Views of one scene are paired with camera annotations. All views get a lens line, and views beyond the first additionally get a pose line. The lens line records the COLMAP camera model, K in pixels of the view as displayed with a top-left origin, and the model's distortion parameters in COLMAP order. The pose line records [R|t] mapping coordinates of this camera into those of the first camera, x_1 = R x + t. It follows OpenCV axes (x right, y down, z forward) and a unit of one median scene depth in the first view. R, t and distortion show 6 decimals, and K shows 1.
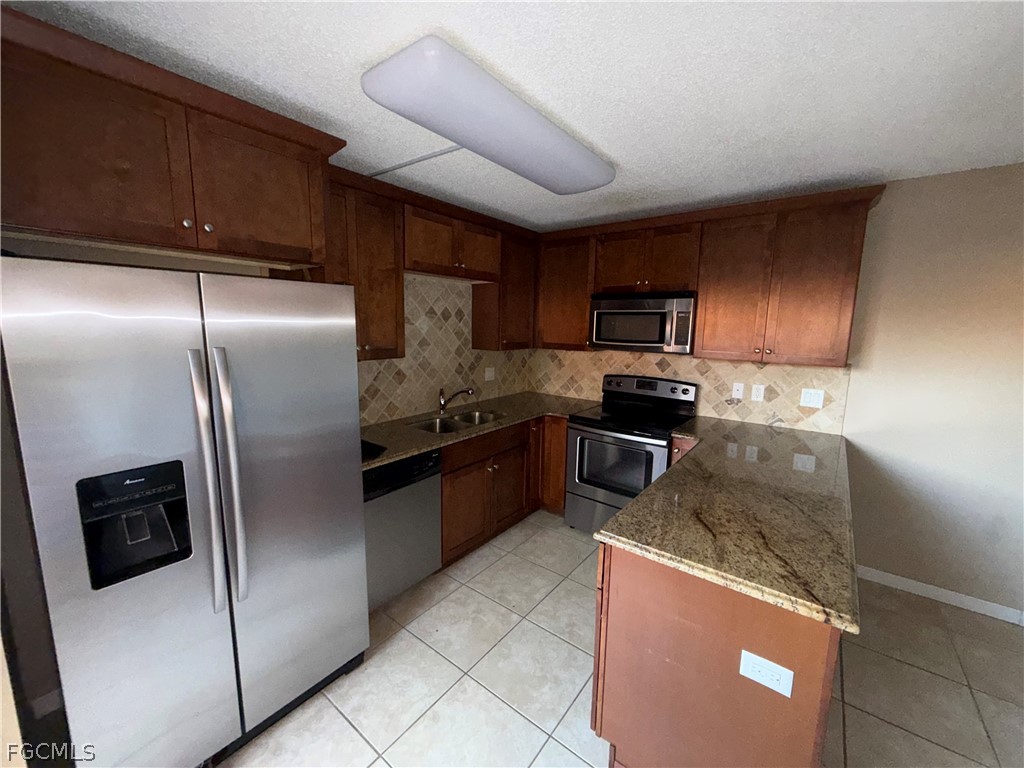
lens RADIAL K [[404.2, 0, 511.5], [0, 404.2, 386.6], [0, 0, 1]] dist [0.000416, 0.000192]
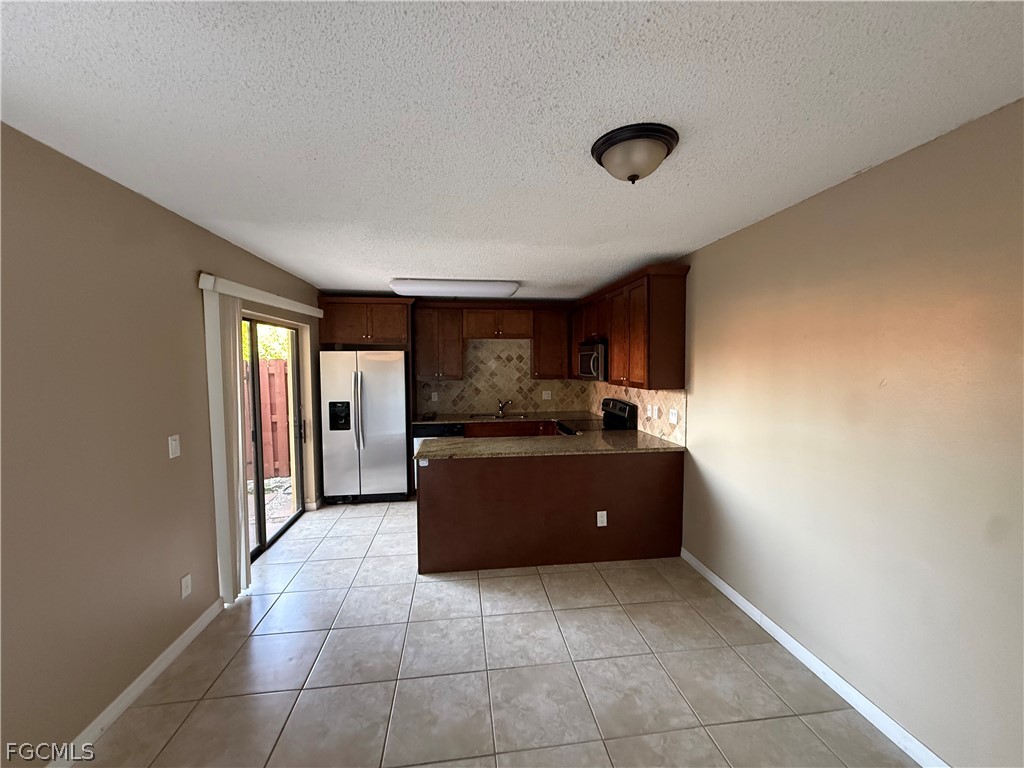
lens RADIAL K [[407.0, 0, 510.3], [0, 407.0, 383.7], [0, 0, 1]] dist [-0.002030, 0.000545]
pose [[0.706549, 0.017792, -0.707440, 1.223018], [-0.094970, 0.993025, -0.069875, 0.061012], [0.701263, 0.116556, 0.703310, -0.261841]]
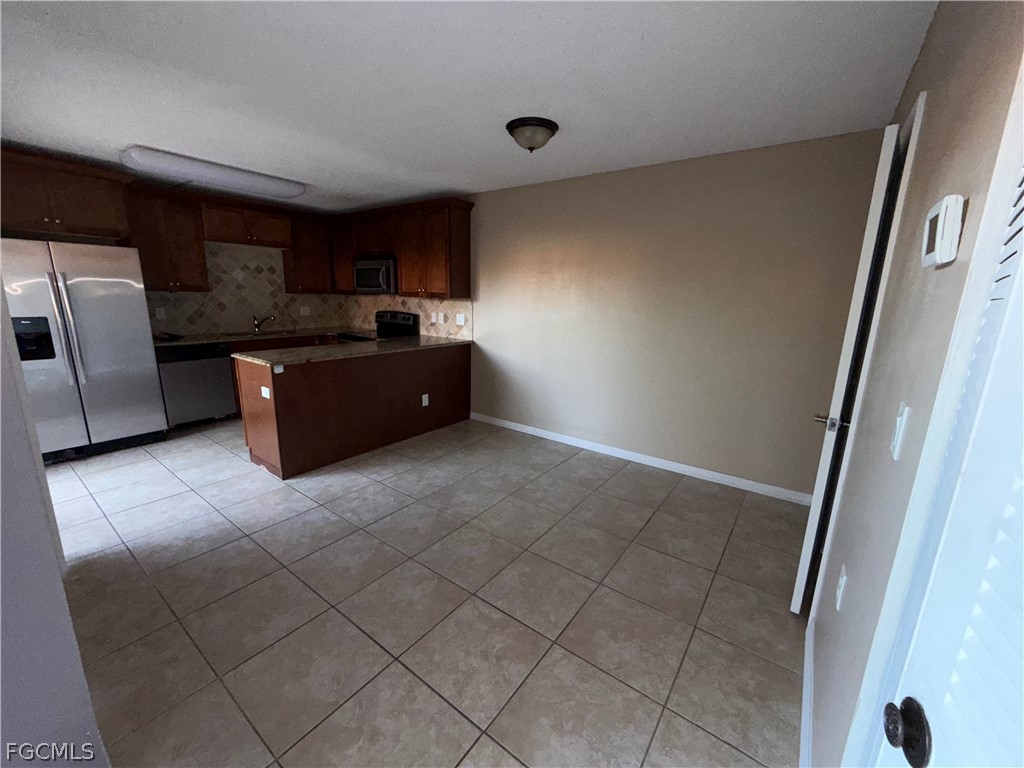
lens RADIAL K [[408.1, 0, 510.5], [0, 408.1, 383.2], [0, 0, 1]] dist [0.002825, -0.000692]
pose [[0.999812, 0.004164, 0.018952, 0.878670], [-0.005249, 0.998328, 0.057561, 0.187158], [-0.018680, -0.057650, 0.998162, -0.706639]]
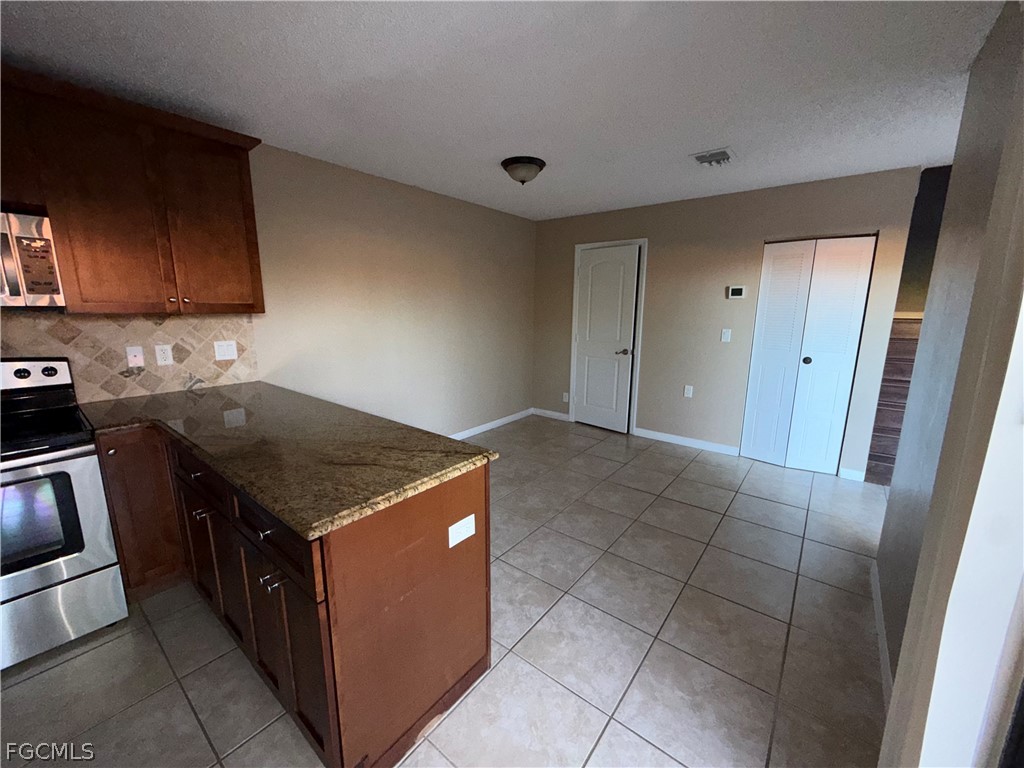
lens RADIAL K [[407.0, 0, 510.3], [0, 407.0, 383.7], [0, 0, 1]] dist [-0.002030, 0.000545]
pose [[0.016447, -0.205571, 0.978504, -0.200997], [0.149707, 0.968111, 0.200872, 0.011685], [-0.988594, 0.143185, 0.046698, 0.280659]]
